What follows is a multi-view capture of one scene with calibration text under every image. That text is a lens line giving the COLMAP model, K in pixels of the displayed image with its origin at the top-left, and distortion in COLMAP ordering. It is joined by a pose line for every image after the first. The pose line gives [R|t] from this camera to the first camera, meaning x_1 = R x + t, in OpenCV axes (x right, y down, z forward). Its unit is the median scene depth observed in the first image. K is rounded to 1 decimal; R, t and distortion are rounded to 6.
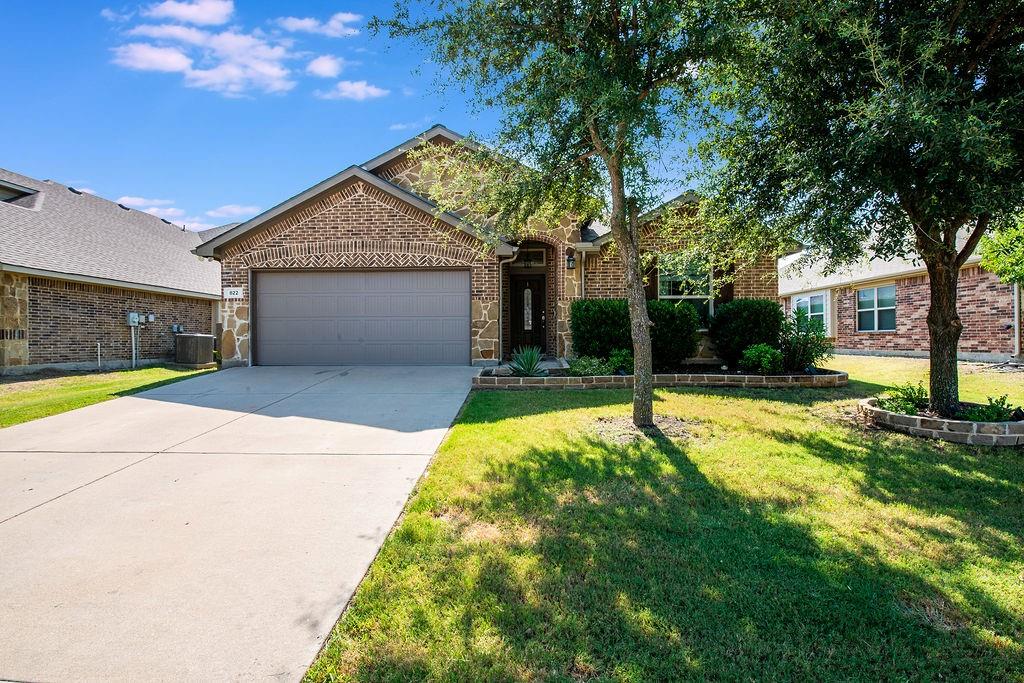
lens RADIAL K [[456.6, 0, 508.5], [0, 456.6, 335.7], [0, 0, 1]] dist [-0.016434, -0.000626]
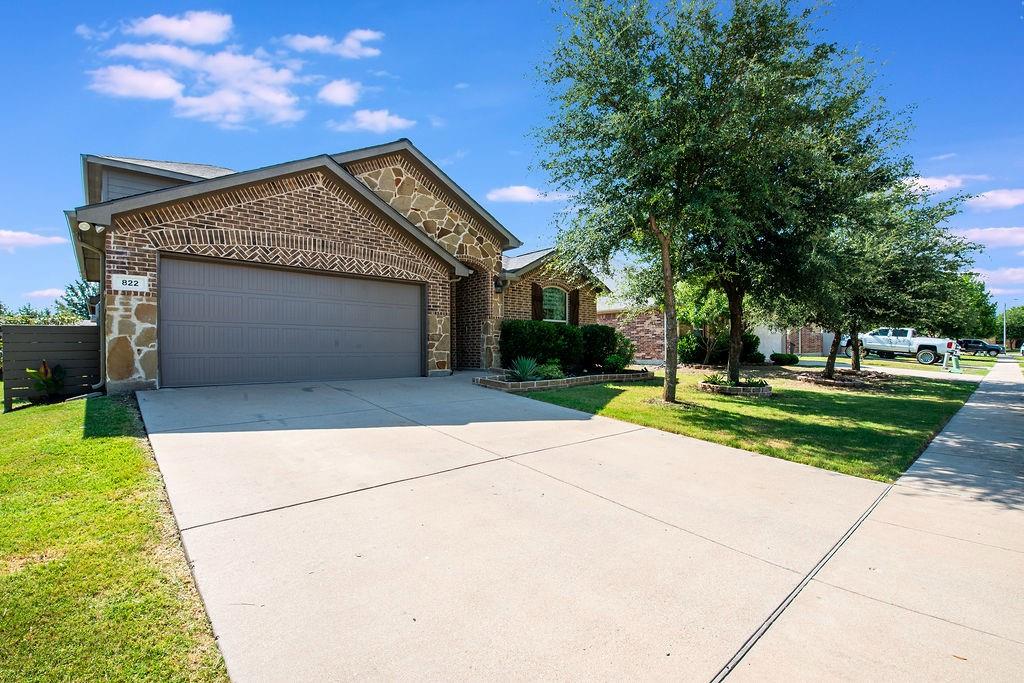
lens RADIAL K [[456.6, 0, 516.4], [0, 456.6, 348.3], [0, 0, 1]] dist [-0.016434, -0.000626]
pose [[0.708902, 0.005984, 0.705281, -0.672883], [-0.000720, 0.999970, -0.007761, 0.008839], [-0.705306, 0.004994, 0.708885, 0.109201]]
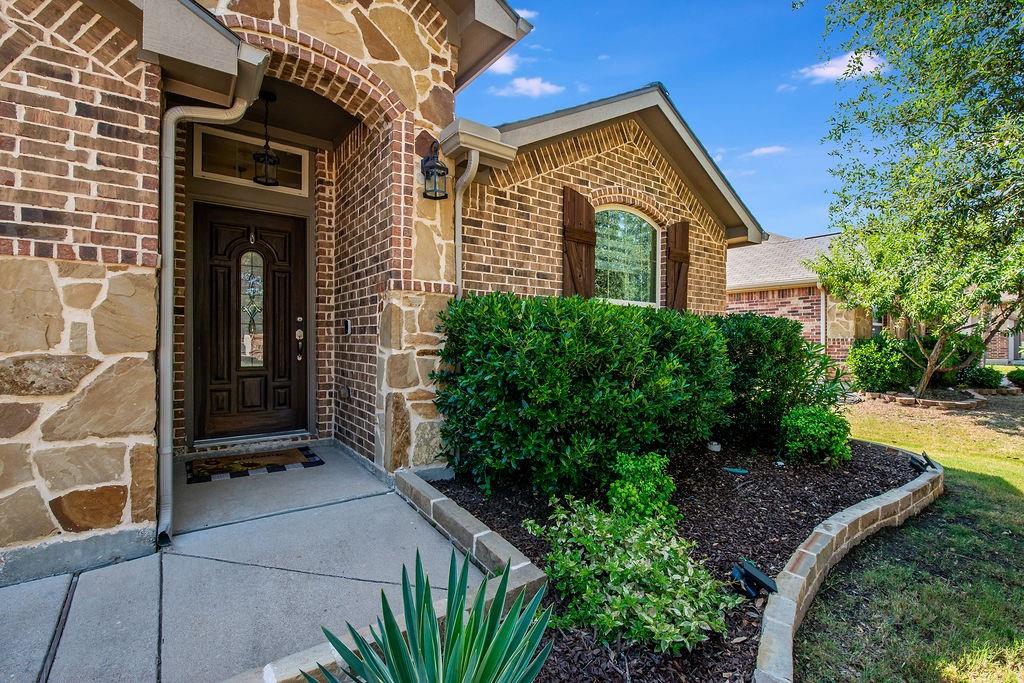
lens RADIAL K [[456.6, 0, 507.1], [0, 456.6, 341.7], [0, 0, 1]] dist [-0.016434, -0.000626]
pose [[0.784519, 0.009893, 0.620025, -0.023960], [-0.015841, 0.999866, 0.004090, -0.043645], [-0.619902, -0.013030, 0.784571, 0.699561]]
